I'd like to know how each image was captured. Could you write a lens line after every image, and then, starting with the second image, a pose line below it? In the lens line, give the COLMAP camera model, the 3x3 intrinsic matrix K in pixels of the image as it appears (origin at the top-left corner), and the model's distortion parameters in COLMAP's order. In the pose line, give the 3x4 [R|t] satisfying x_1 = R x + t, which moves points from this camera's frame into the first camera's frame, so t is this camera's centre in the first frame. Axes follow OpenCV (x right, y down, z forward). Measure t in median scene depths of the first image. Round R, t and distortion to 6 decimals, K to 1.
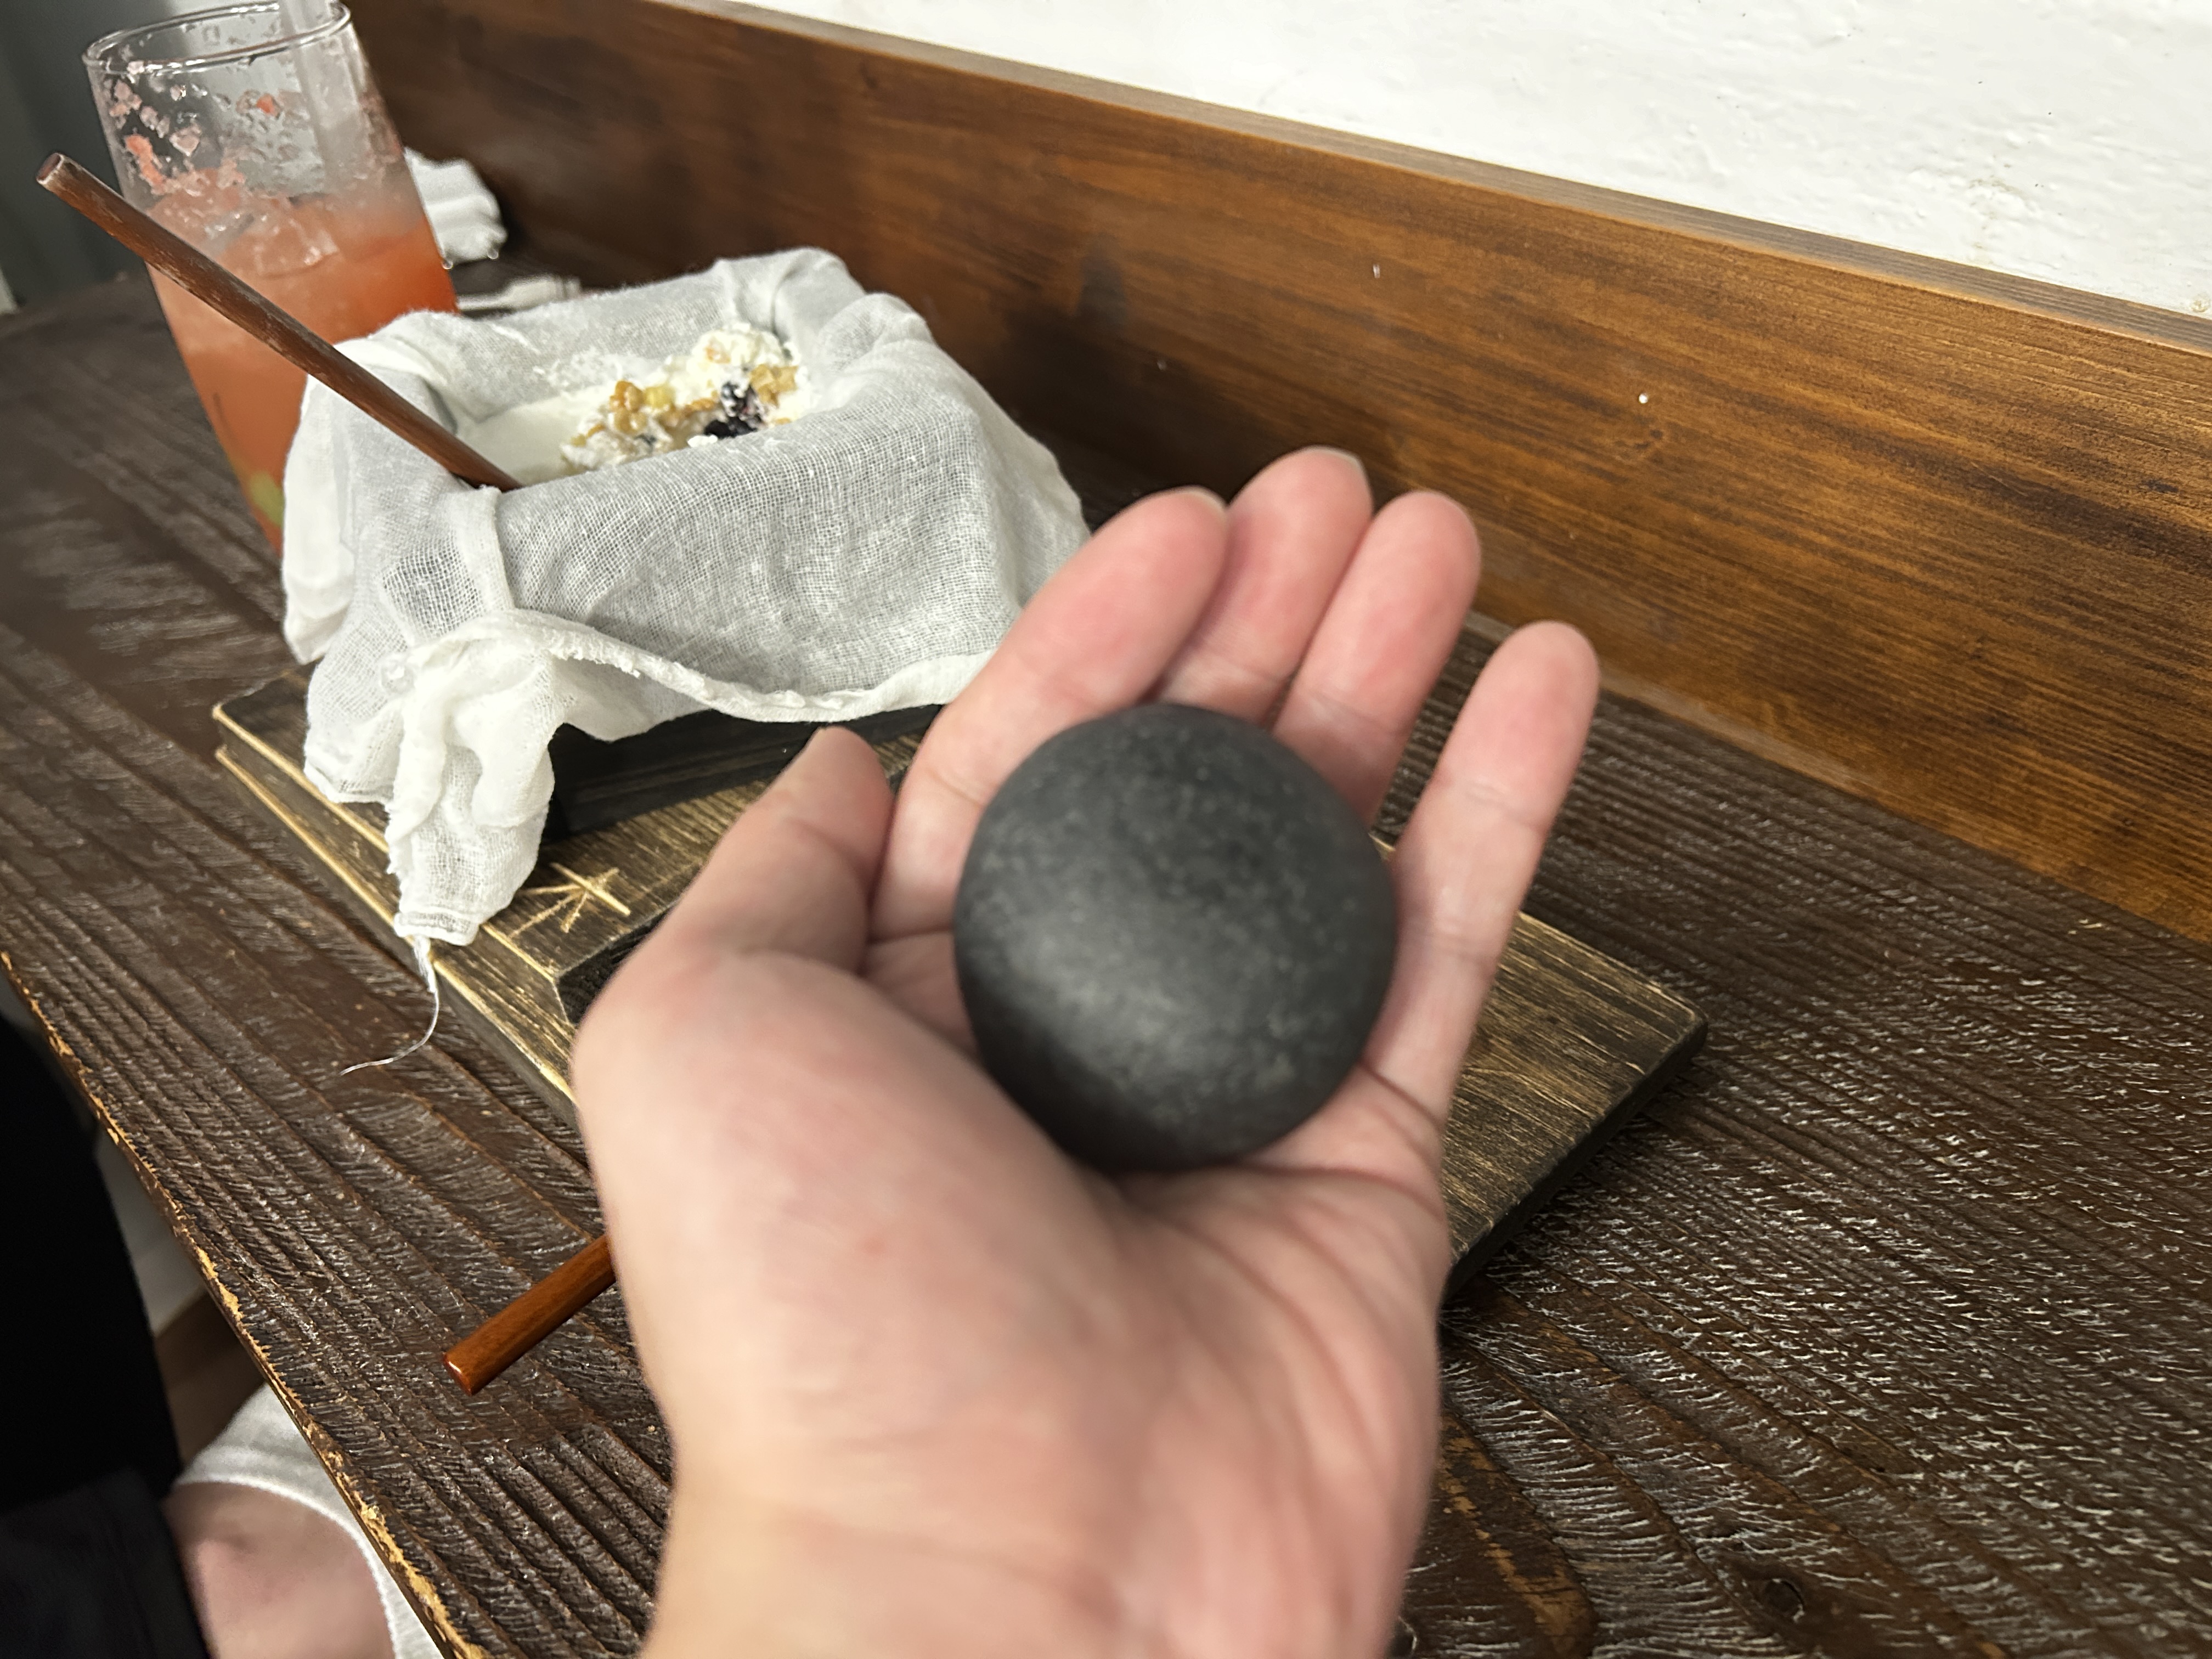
lens RADIAL K [[1728.3, 0, 1091.9], [0, 1728.3, 841.8], [0, 0, 1]] dist [-0.000883, 0.007306]
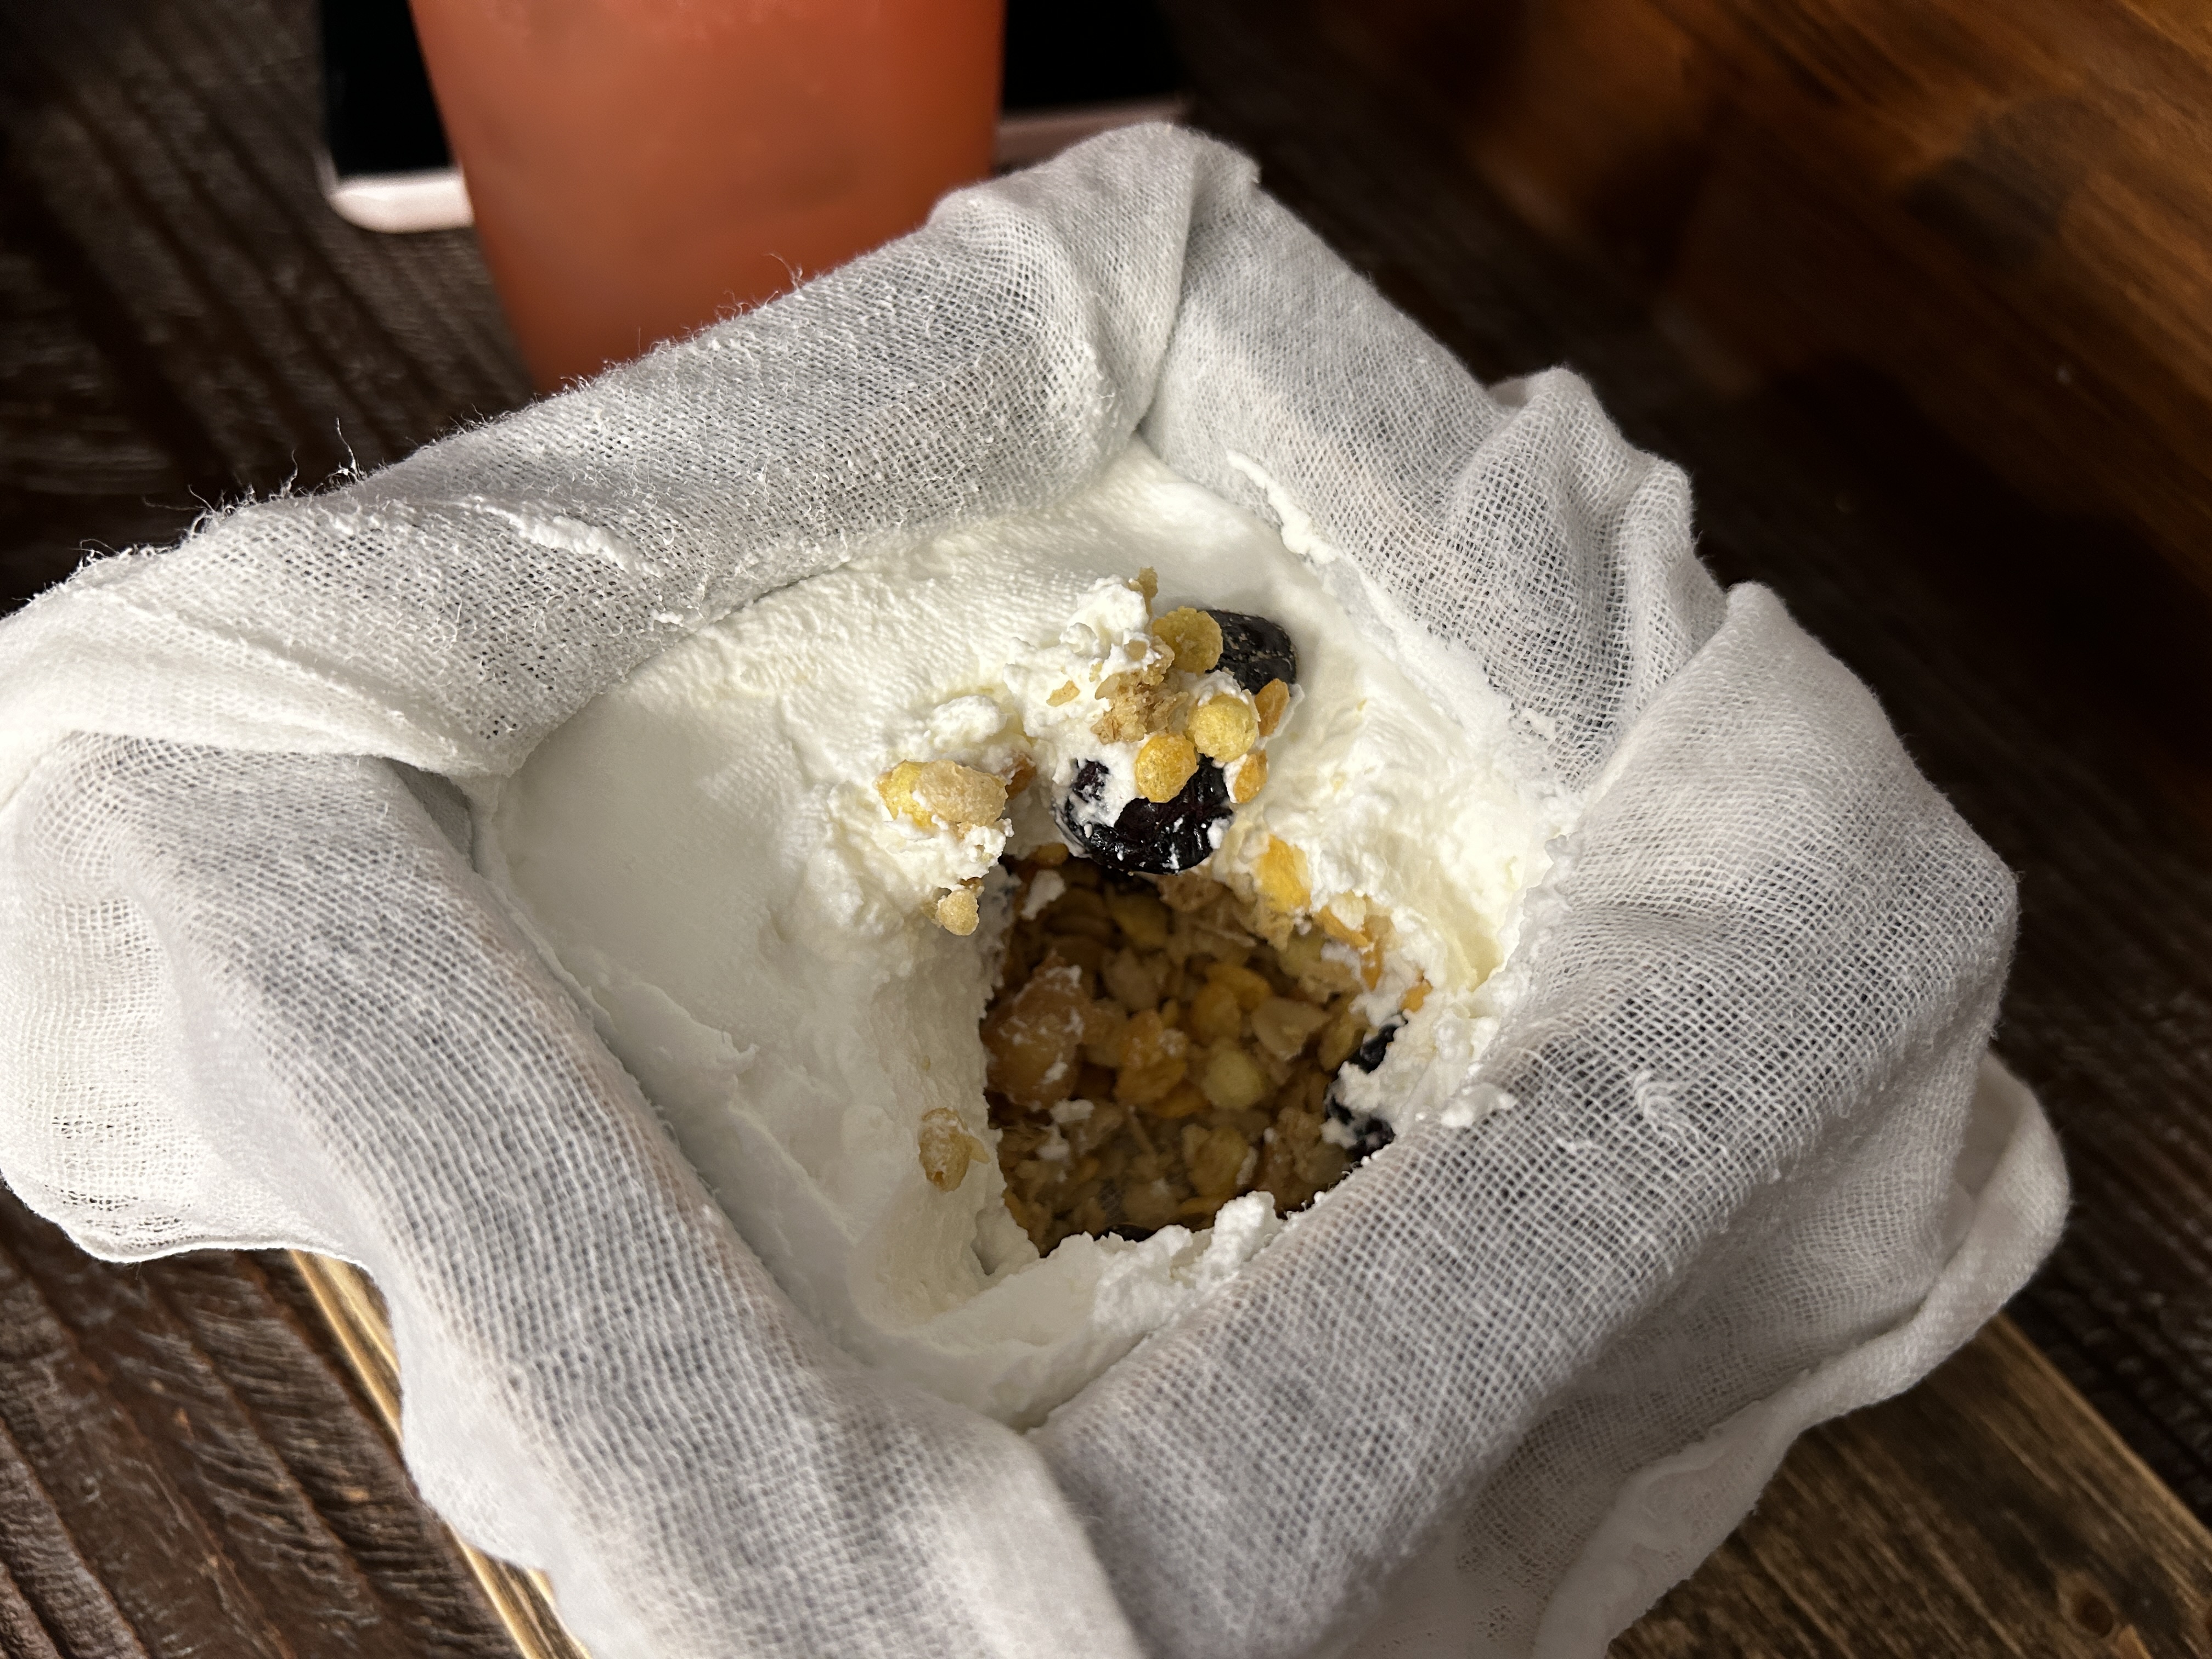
lens RADIAL K [[1717.3, 0, 1087.6], [0, 1717.3, 827.7], [0, 0, 1]] dist [0.030520, -0.038709]
pose [[0.979324, 0.165850, 0.115834, -0.391024], [-0.199197, 0.890430, 0.409212, -0.434657], [-0.035274, -0.423825, 0.905057, 0.716402]]
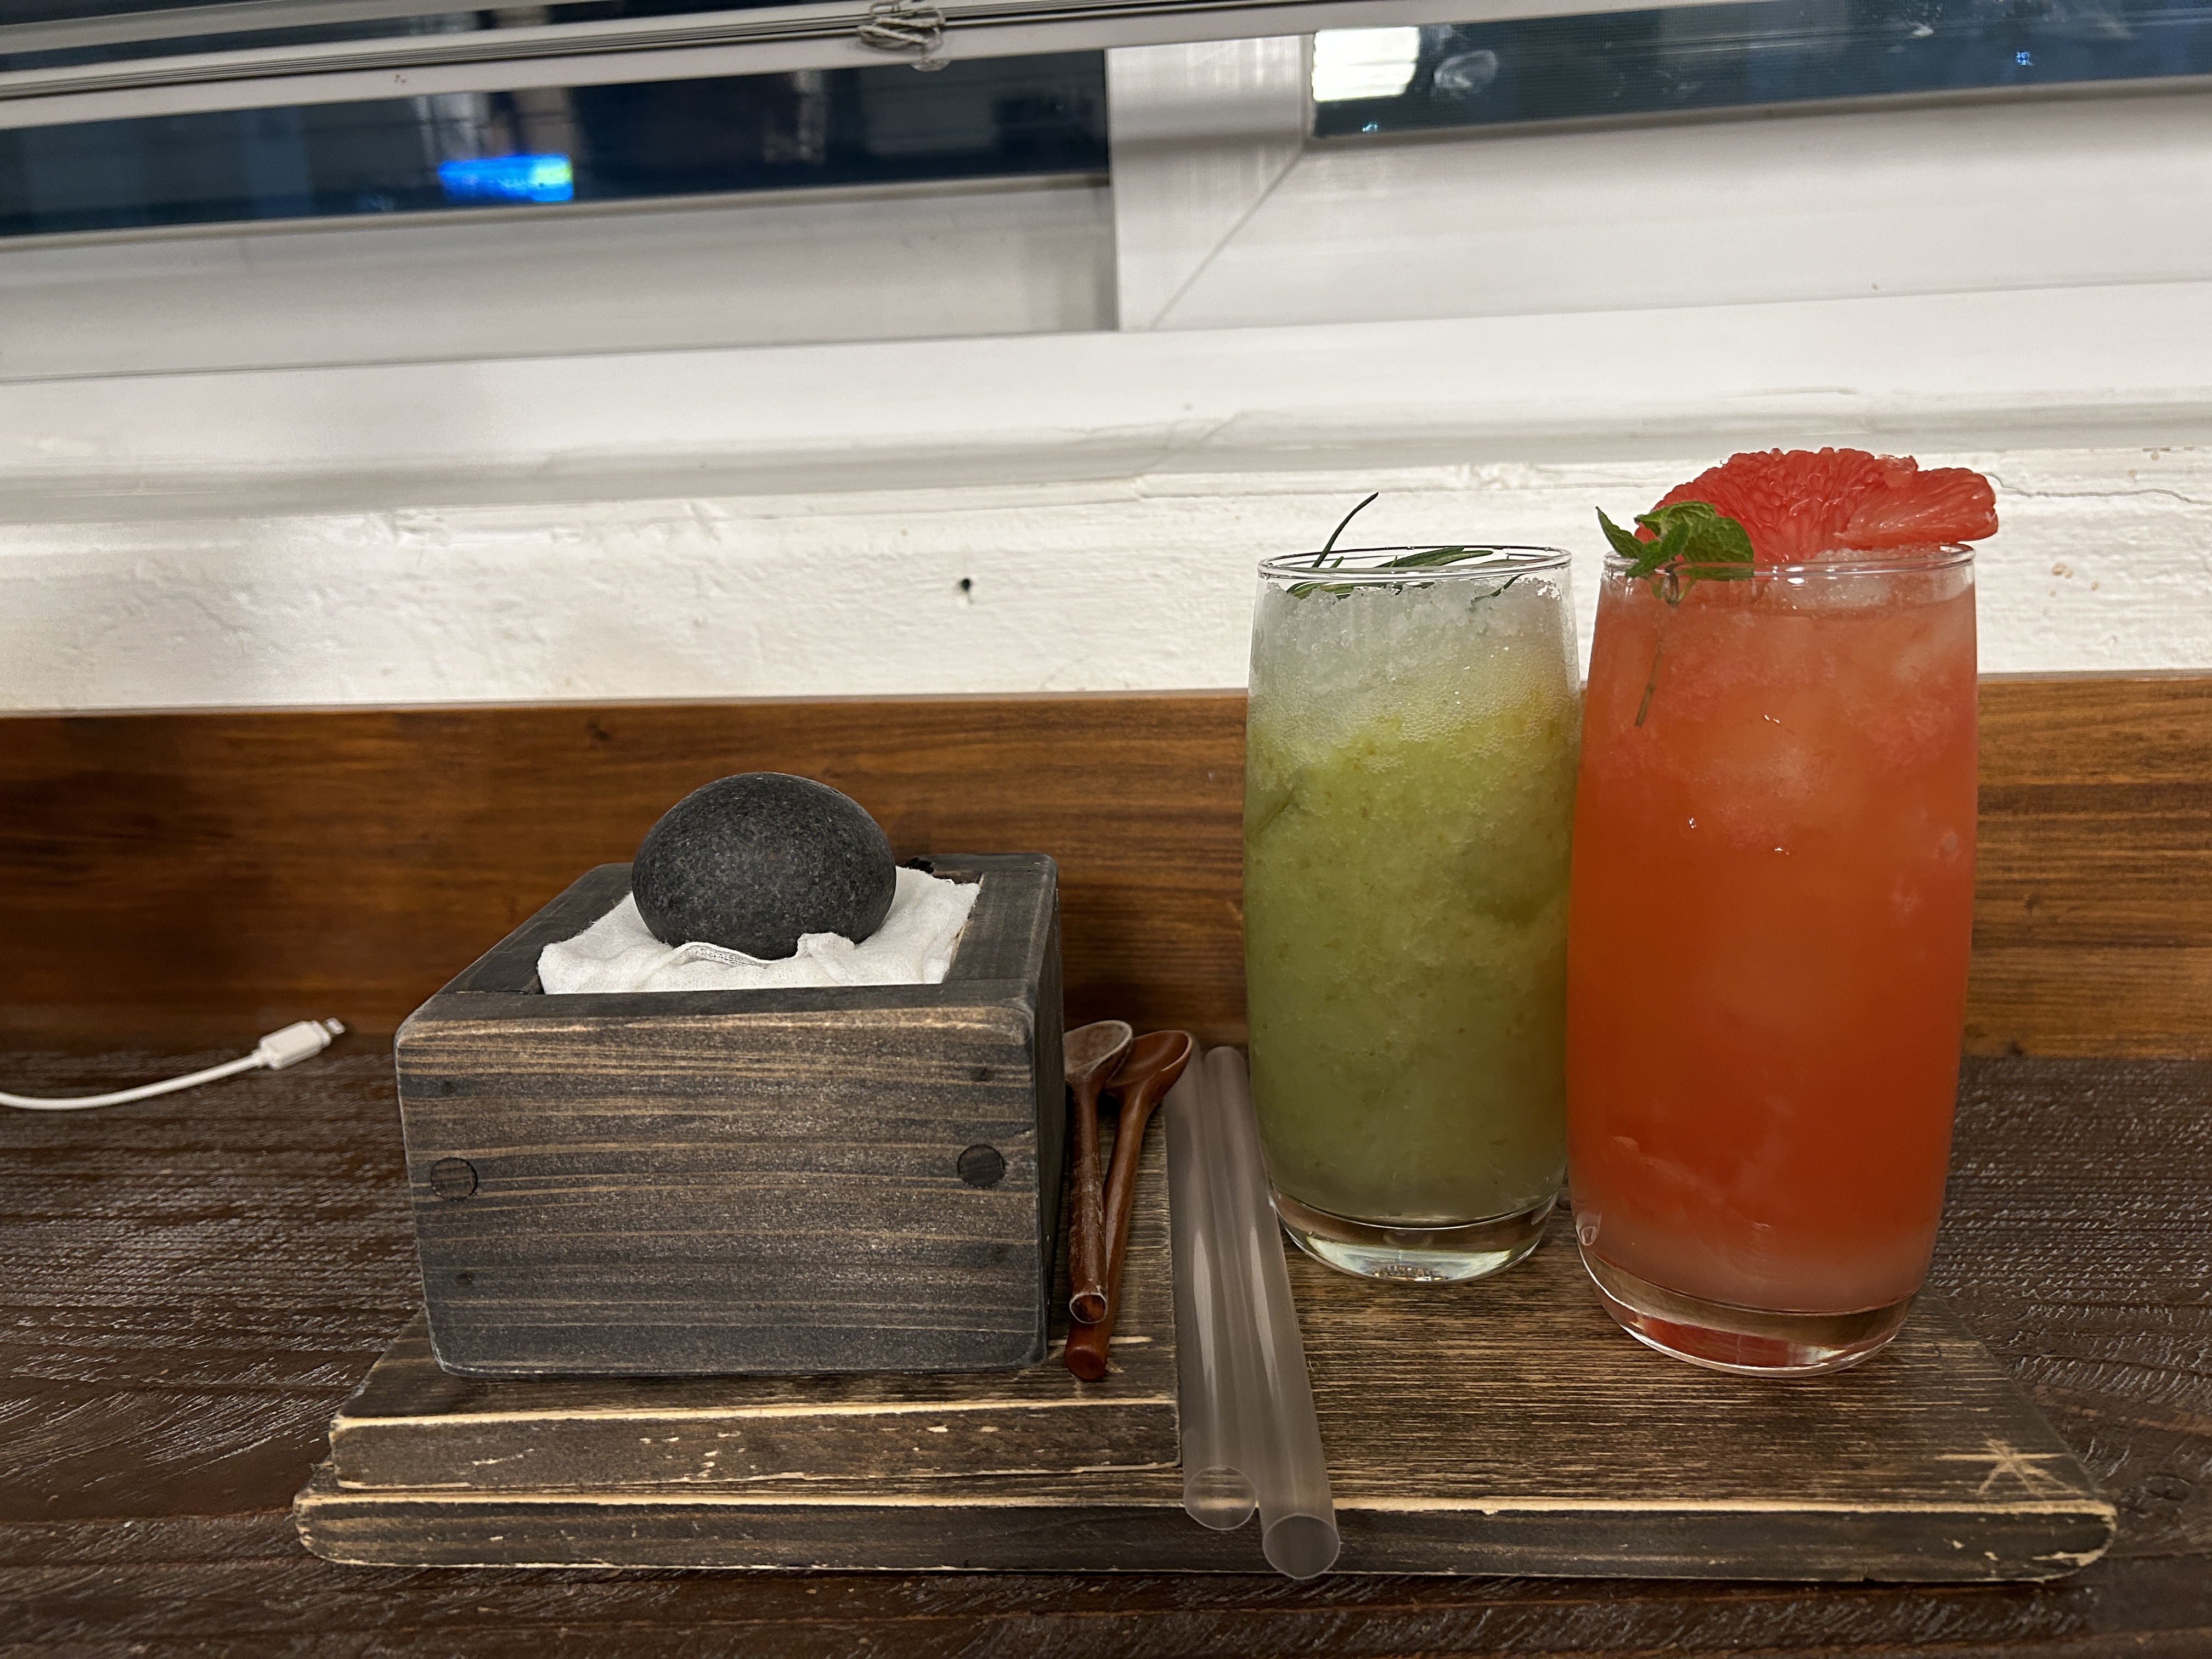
lens RADIAL K [[1717.3, 0, 1087.6], [0, 1717.3, 827.7], [0, 0, 1]] dist [0.030520, -0.038709]
pose [[0.775840, -0.102662, 0.622521, -0.865778], [0.377223, 0.866377, -0.327252, 0.108405], [-0.505742, 0.488724, 0.710897, 0.186826]]
